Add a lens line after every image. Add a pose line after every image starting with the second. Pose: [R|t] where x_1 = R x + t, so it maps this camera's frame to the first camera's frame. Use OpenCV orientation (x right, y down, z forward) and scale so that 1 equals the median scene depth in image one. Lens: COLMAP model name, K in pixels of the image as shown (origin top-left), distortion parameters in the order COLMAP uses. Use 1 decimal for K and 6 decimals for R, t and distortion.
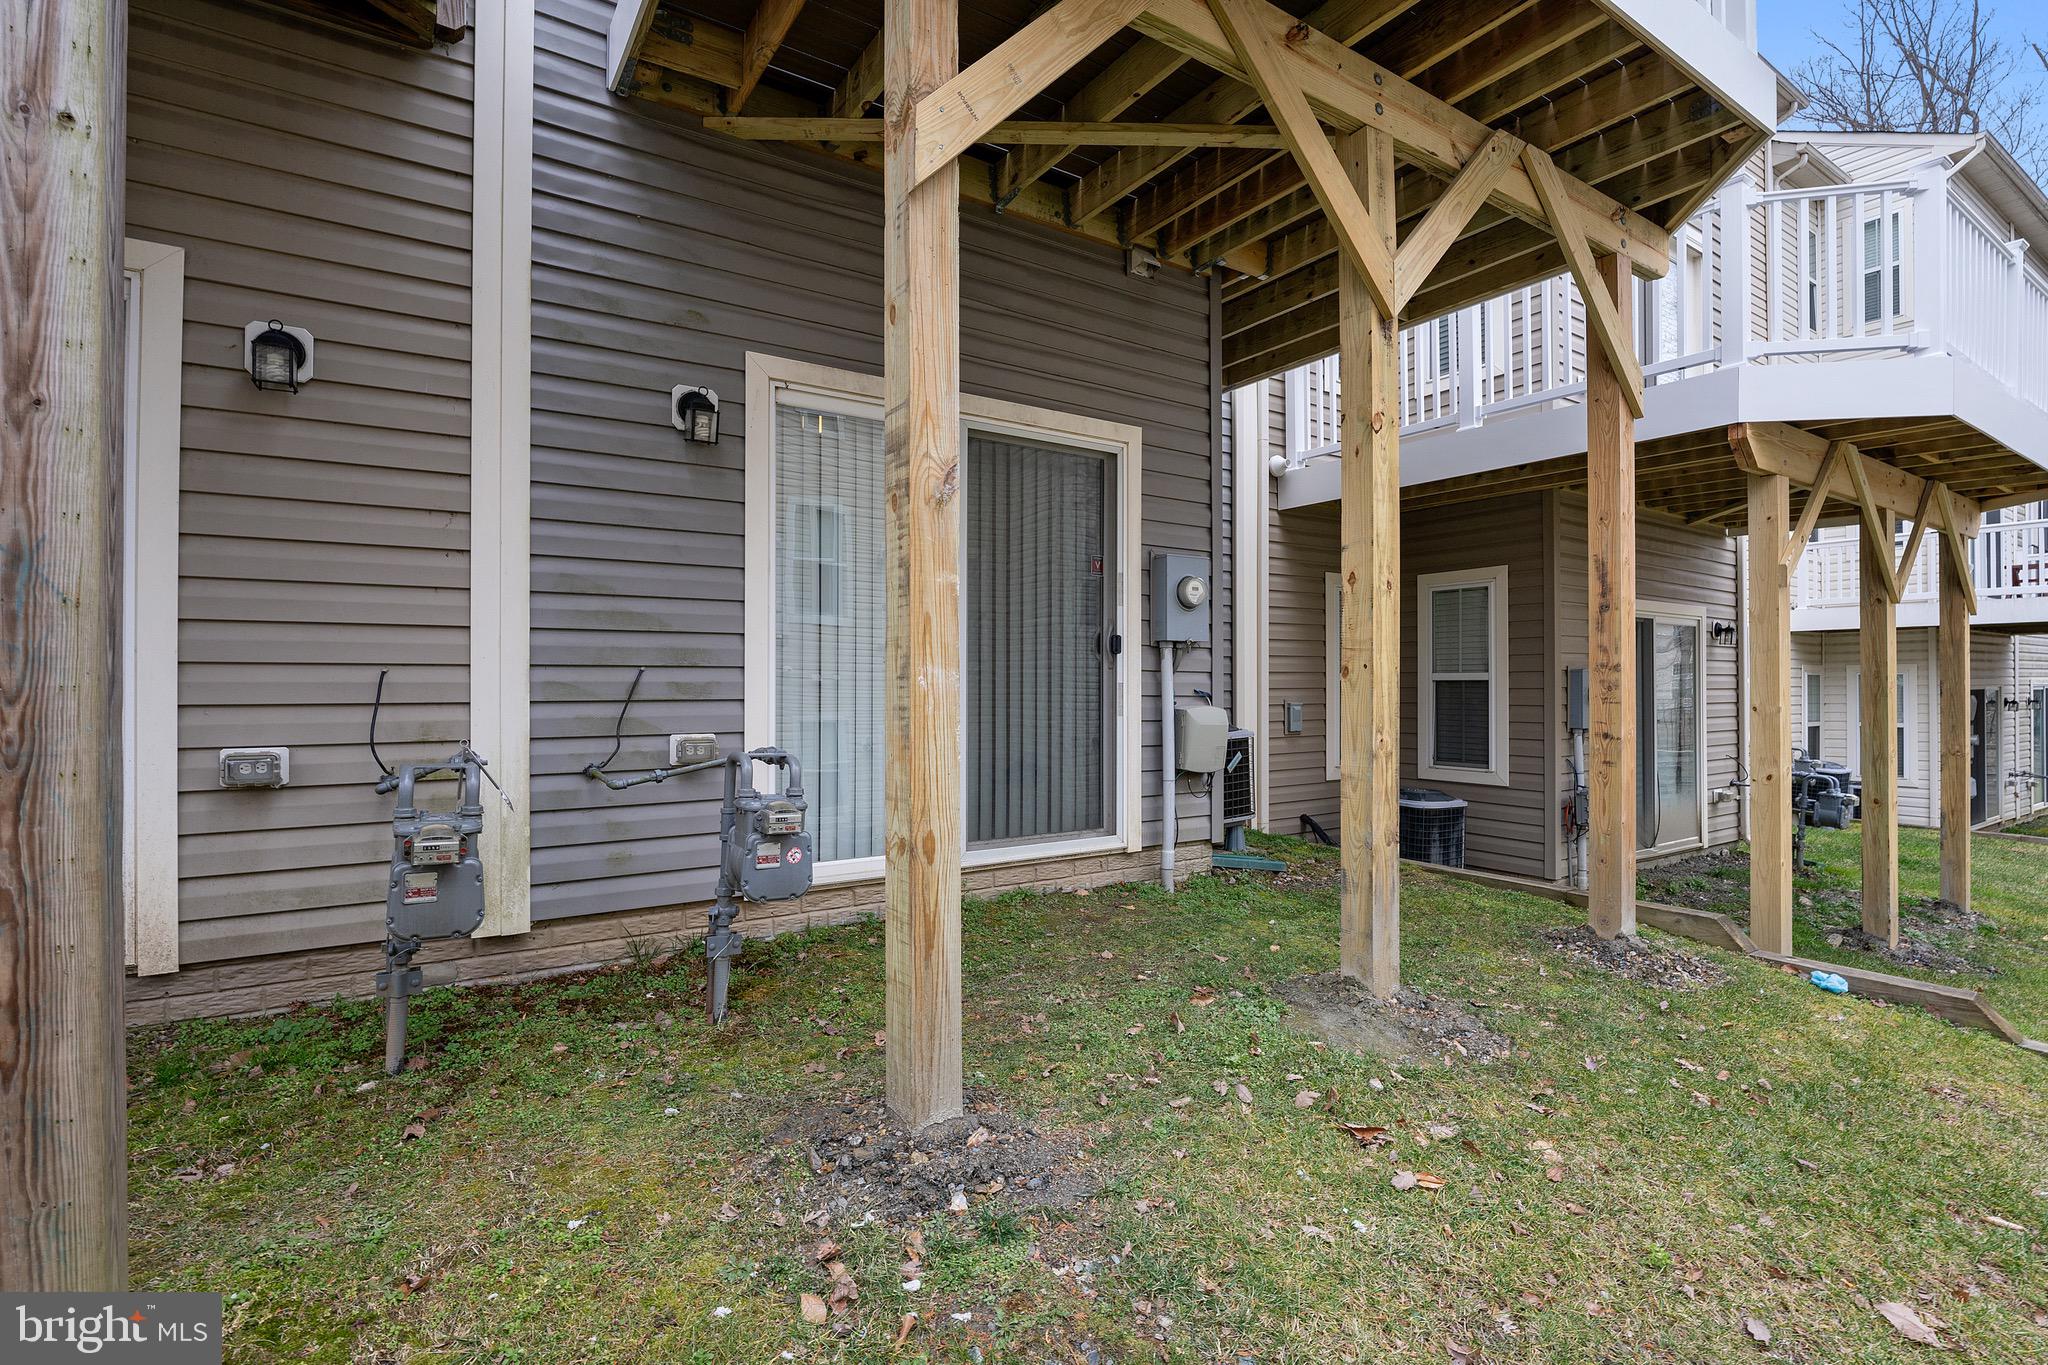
lens RADIAL K [[953.5, 0, 1024.2], [0, 953.5, 679.9], [0, 0, 1]] dist [-0.013819, 0.001413]
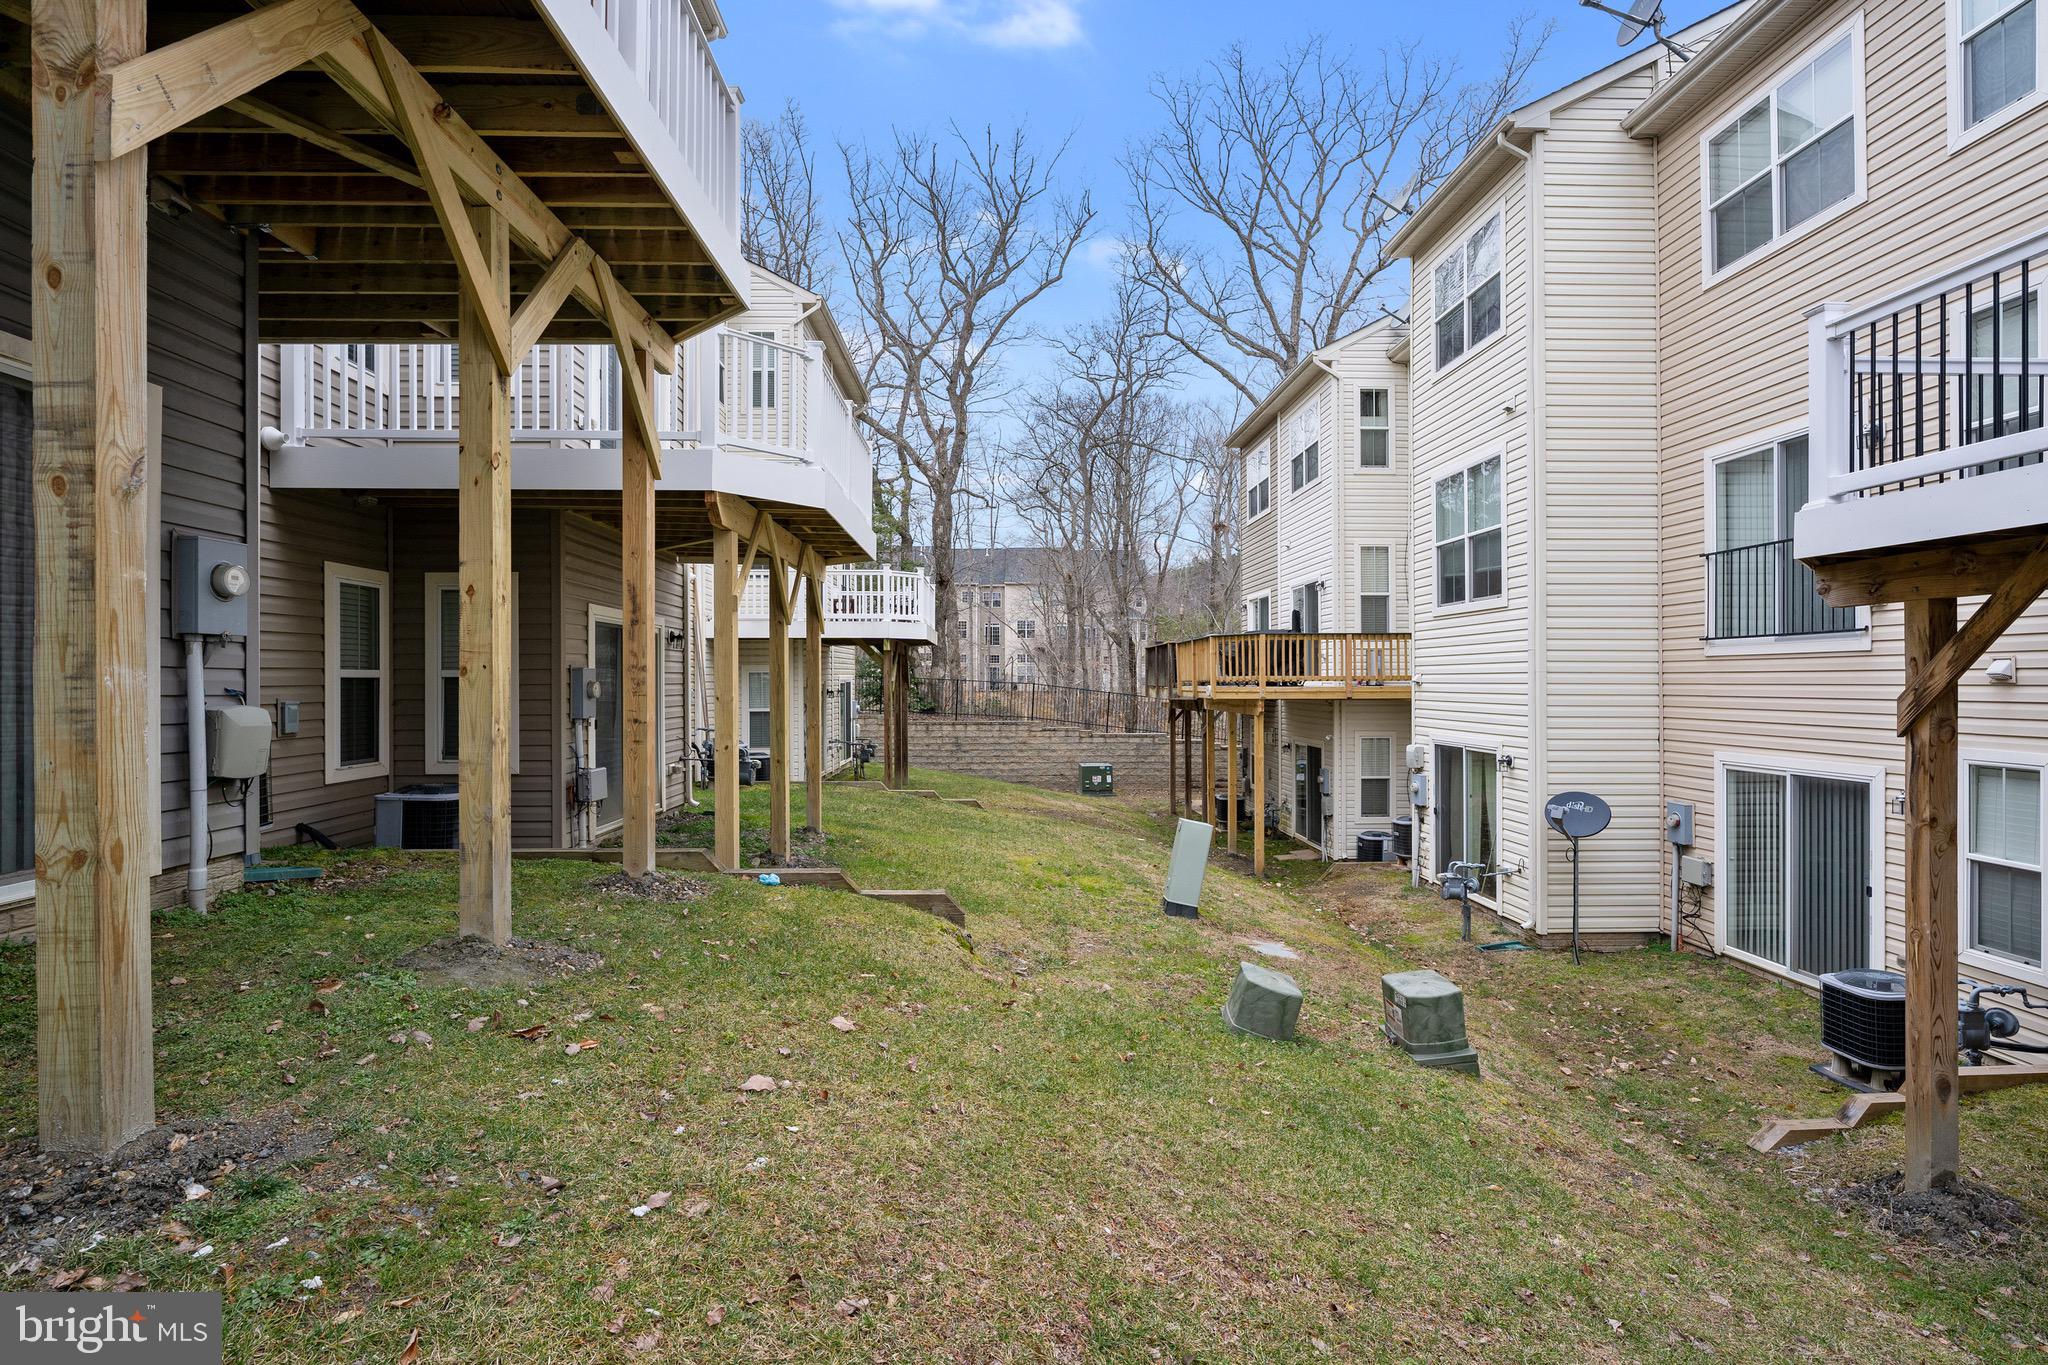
lens RADIAL K [[953.5, 0, 1024.2], [0, 953.5, 679.9], [0, 0, 1]] dist [-0.013819, 0.001413]
pose [[0.525766, -0.001807, 0.850628, -0.281995], [-0.002189, 0.999992, 0.003477, -0.003675], [-0.850627, -0.003691, 0.525757, -0.176976]]
